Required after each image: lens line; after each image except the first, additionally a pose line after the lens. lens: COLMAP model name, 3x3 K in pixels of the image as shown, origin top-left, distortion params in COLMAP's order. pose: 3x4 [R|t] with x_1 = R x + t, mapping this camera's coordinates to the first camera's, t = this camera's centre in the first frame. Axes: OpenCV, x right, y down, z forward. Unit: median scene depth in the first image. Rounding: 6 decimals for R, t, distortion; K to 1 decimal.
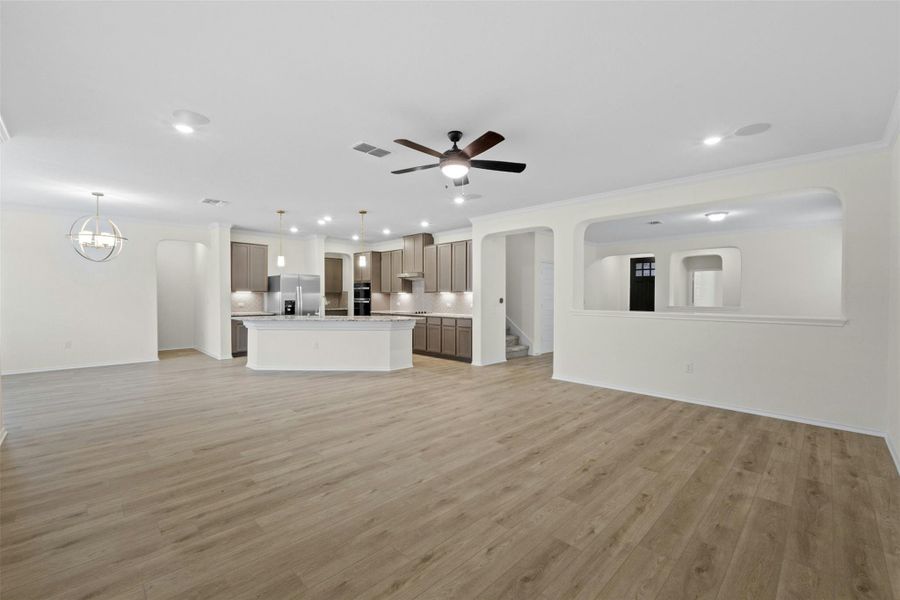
lens RADIAL K [[381.0, 0, 443.1], [0, 381.0, 301.1], [0, 0, 1]] dist [-0.008211, 0.001043]
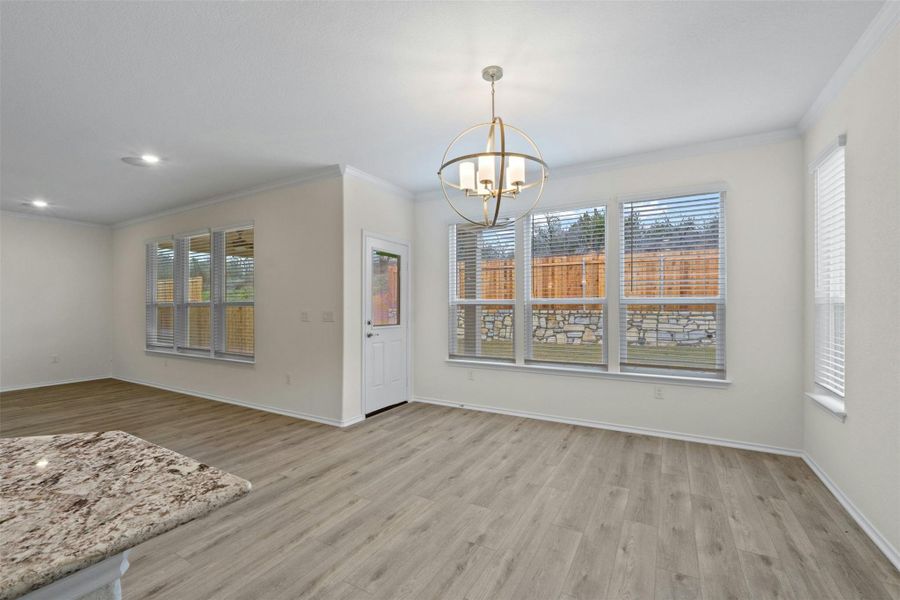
lens RADIAL K [[381.0, 0, 434.5], [0, 381.0, 305.3], [0, 0, 1]] dist [-0.008211, 0.001043]
pose [[-0.968518, 0.001038, -0.248941, -0.727899], [-0.001699, 0.999940, 0.010780, -0.017399], [0.248938, 0.010863, -0.968459, 1.376366]]
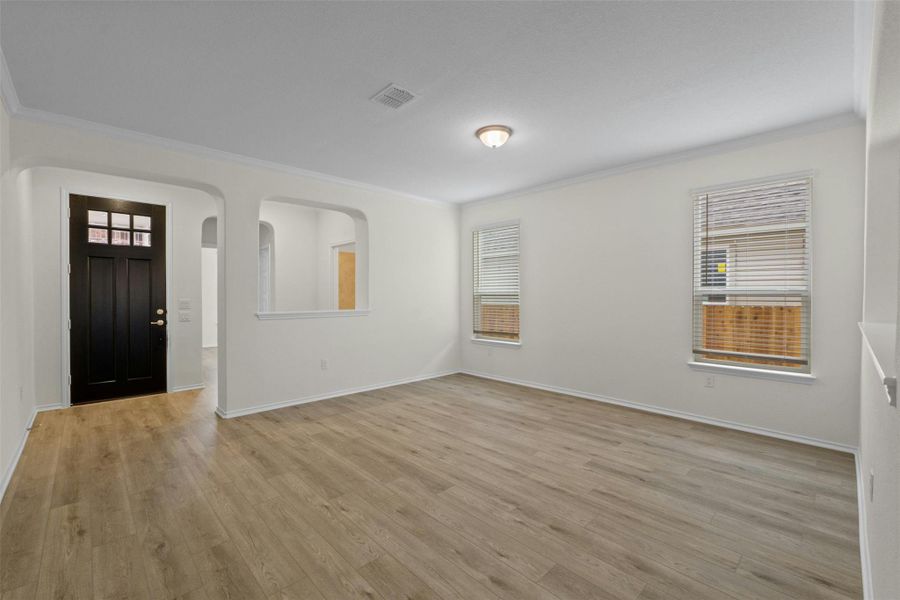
lens RADIAL K [[381.0, 0, 451.9], [0, 381.0, 298.7], [0, 0, 1]] dist [-0.008211, 0.001043]
pose [[0.000494, -0.014619, 0.999893, 0.228101], [0.010433, 0.999839, 0.014613, -0.016581], [-0.999945, 0.010424, 0.000647, 1.266209]]
